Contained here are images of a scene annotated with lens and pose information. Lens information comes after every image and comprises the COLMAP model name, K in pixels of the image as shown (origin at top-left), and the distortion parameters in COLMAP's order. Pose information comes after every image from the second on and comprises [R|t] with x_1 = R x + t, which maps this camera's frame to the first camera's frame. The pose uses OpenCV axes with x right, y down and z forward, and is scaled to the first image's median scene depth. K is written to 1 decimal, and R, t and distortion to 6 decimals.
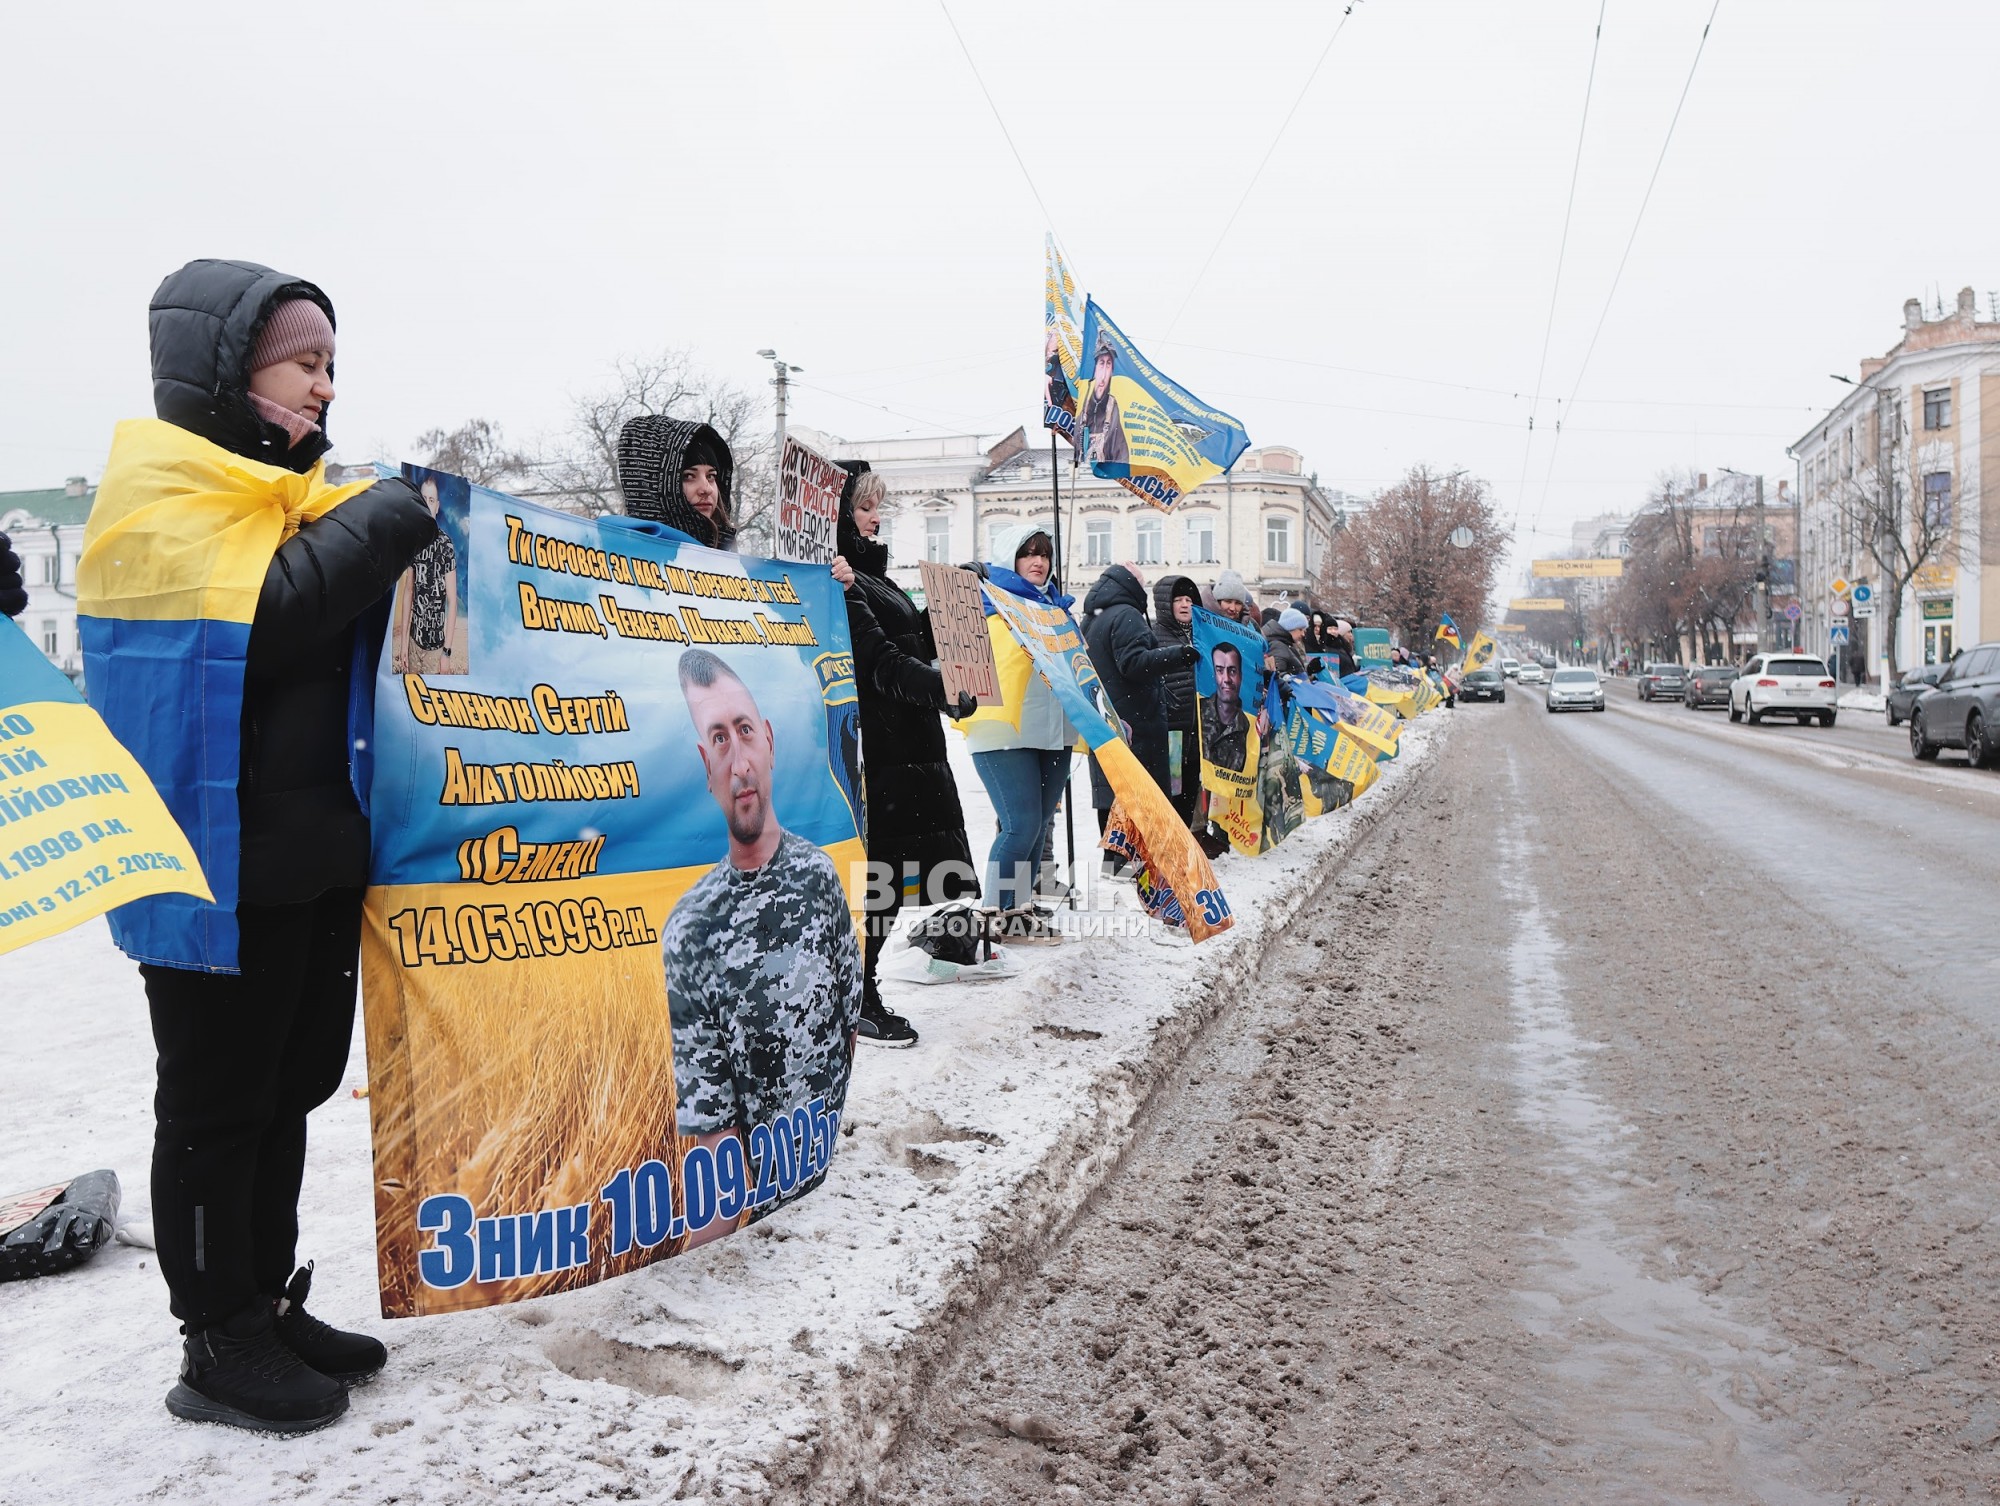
lens RADIAL K [[1661.8, 0, 1005.0], [0, 1661.8, 754.9], [0, 0, 1]] dist [-0.115472, 0.079768]
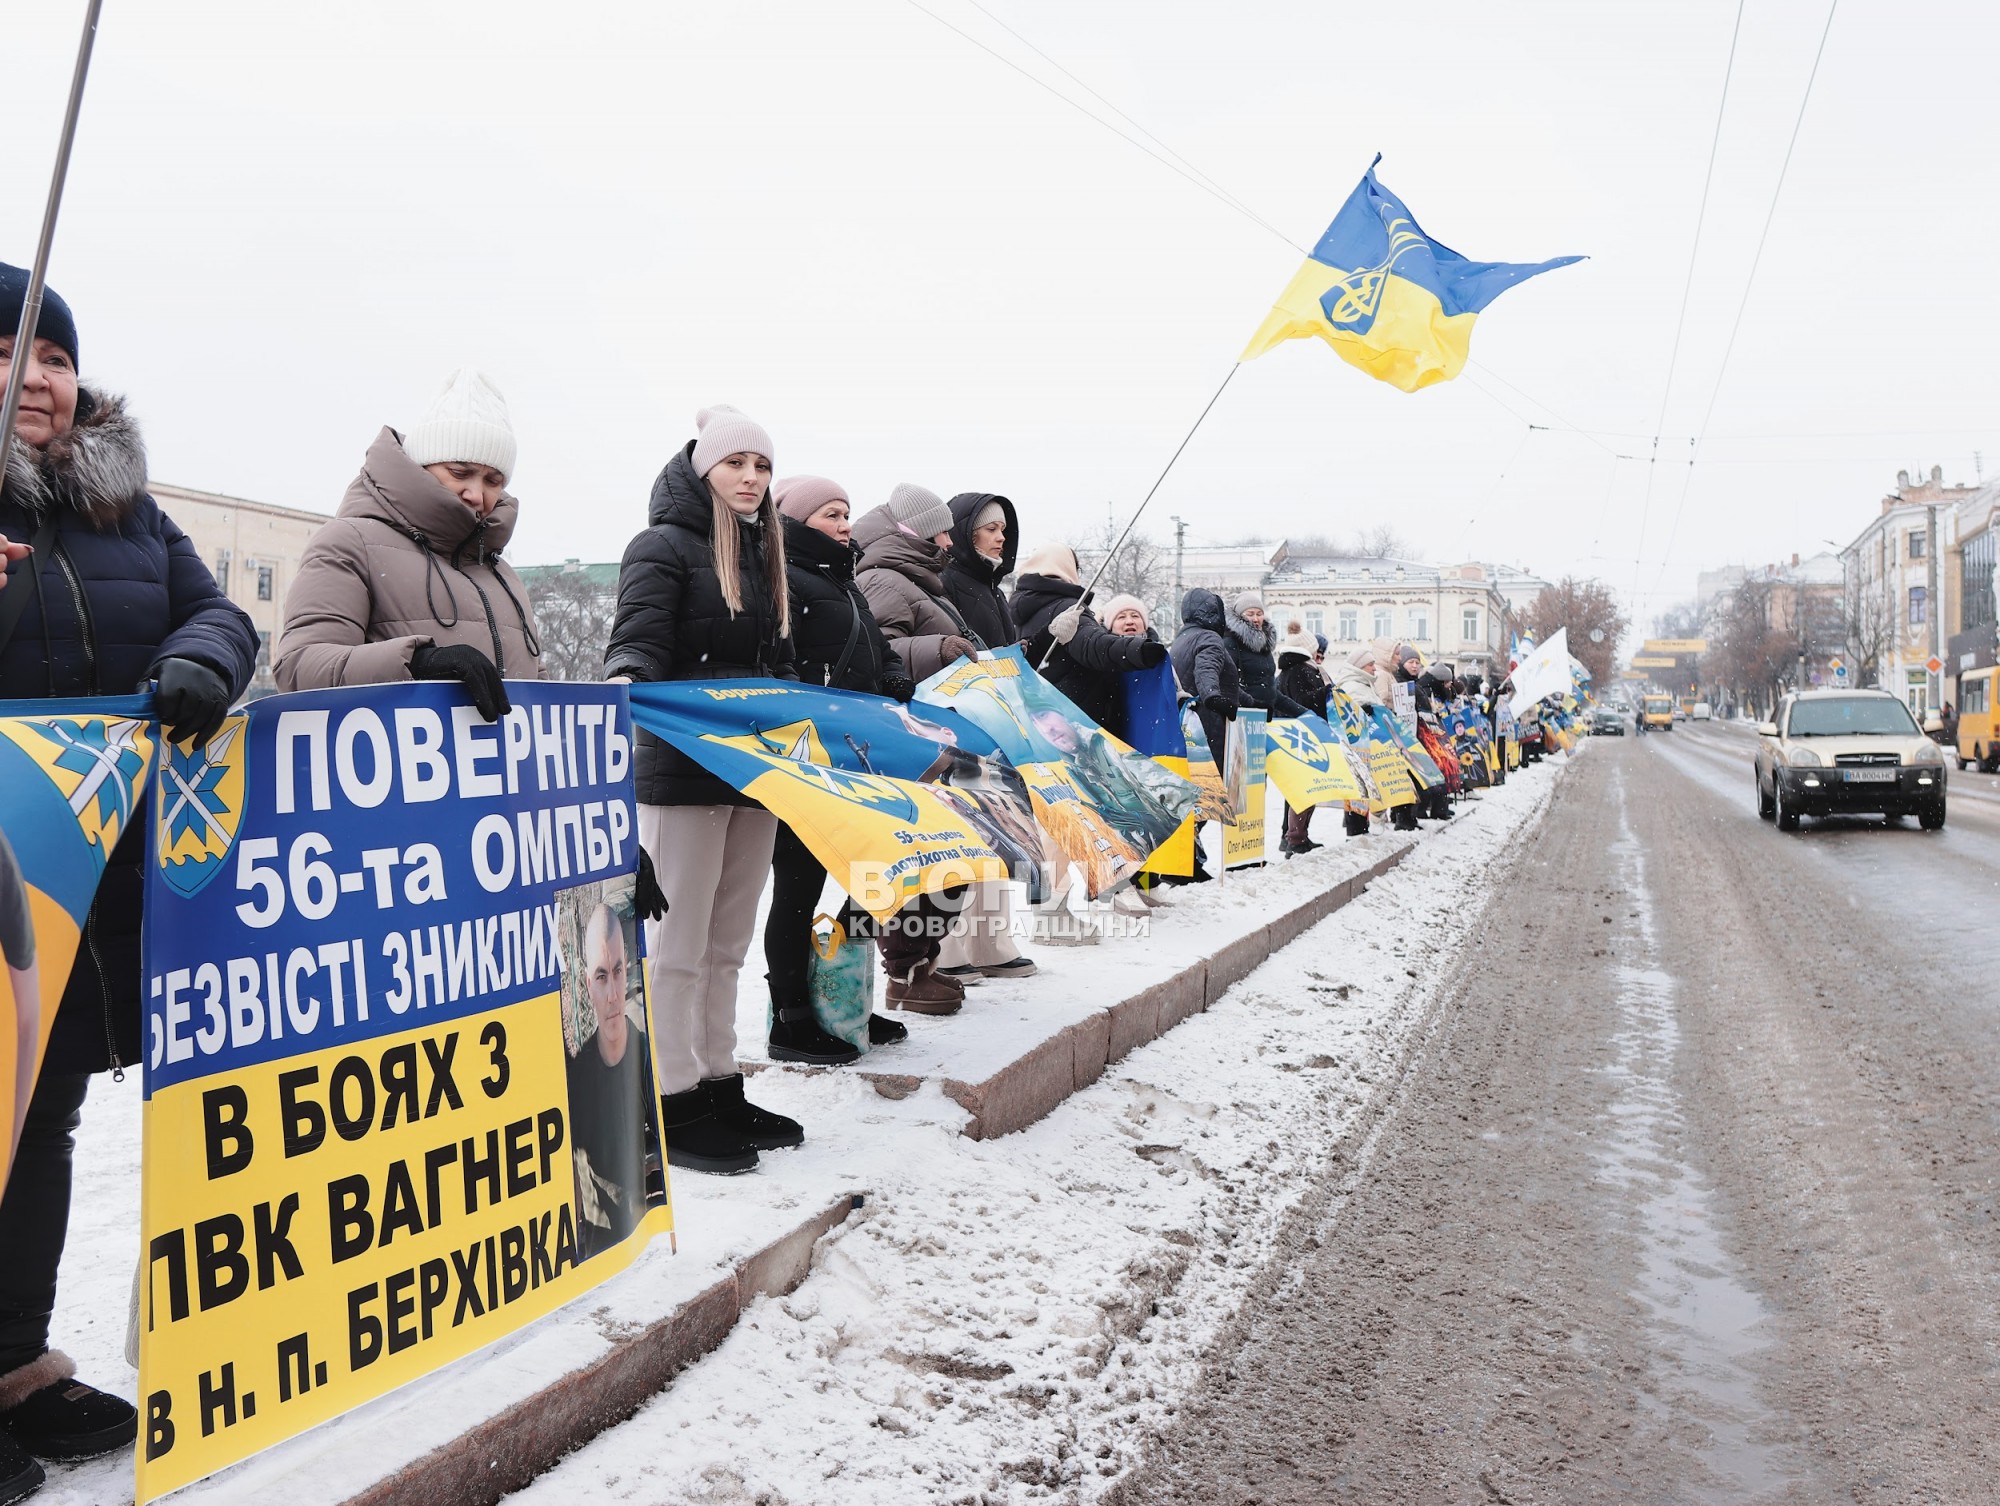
lens RADIAL K [[1661.8, 0, 993.2], [0, 1661.8, 750.2], [0, 0, 1]] dist [-0.115472, 0.079768]
pose [[0.996852, 0.015177, -0.077822, -0.146982], [-0.016989, 0.999598, -0.022679, 0.023719], [0.077446, 0.023929, 0.996709, -0.510552]]
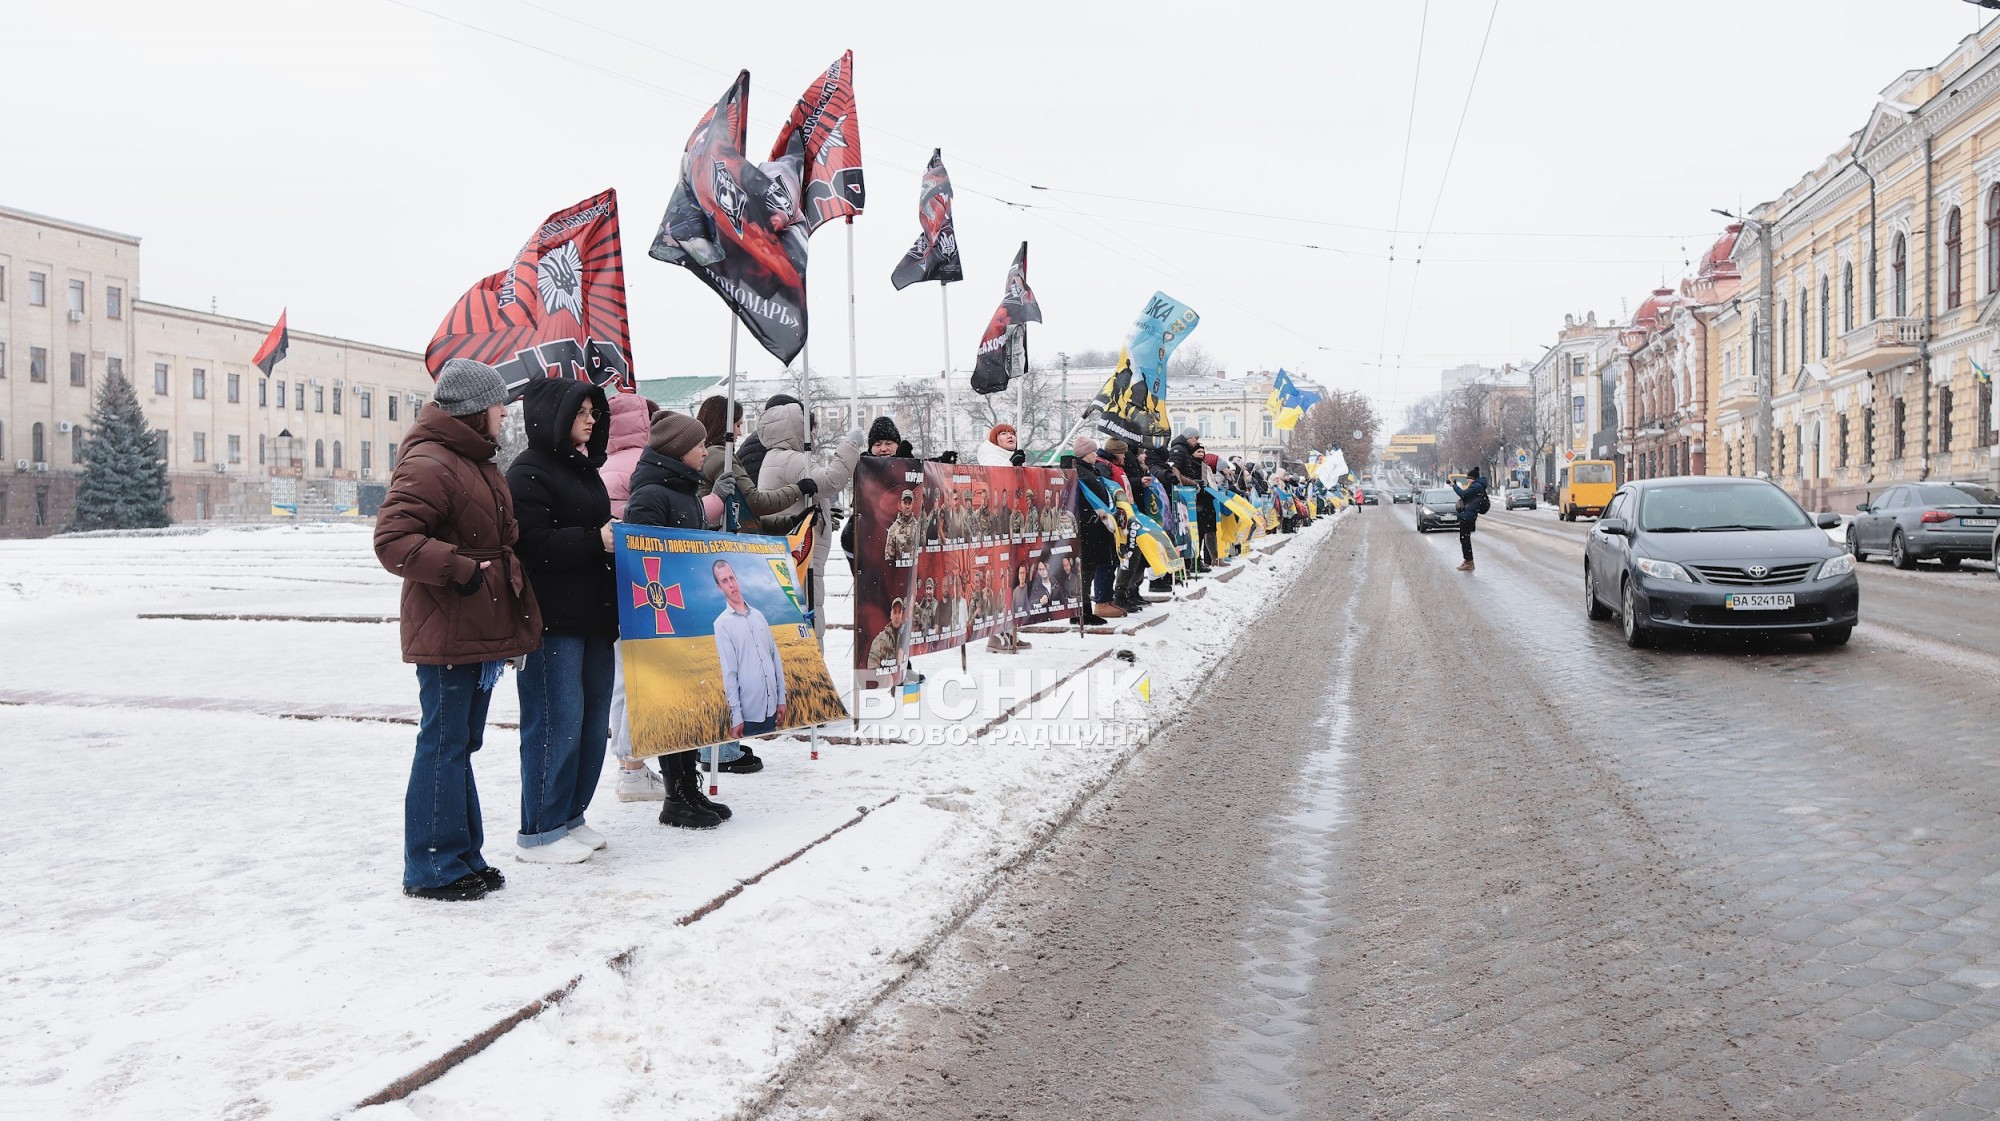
lens RADIAL K [[1465.9, 0, 1001.5], [0, 1465.9, 558.1], [0, 0, 1]] dist [-0.090141, -0.001302]
pose [[0.999462, -0.003080, 0.032649, -0.224702], [0.003161, 0.999992, -0.002426, 0.037111], [-0.032641, 0.002527, 0.999464, -0.799403]]
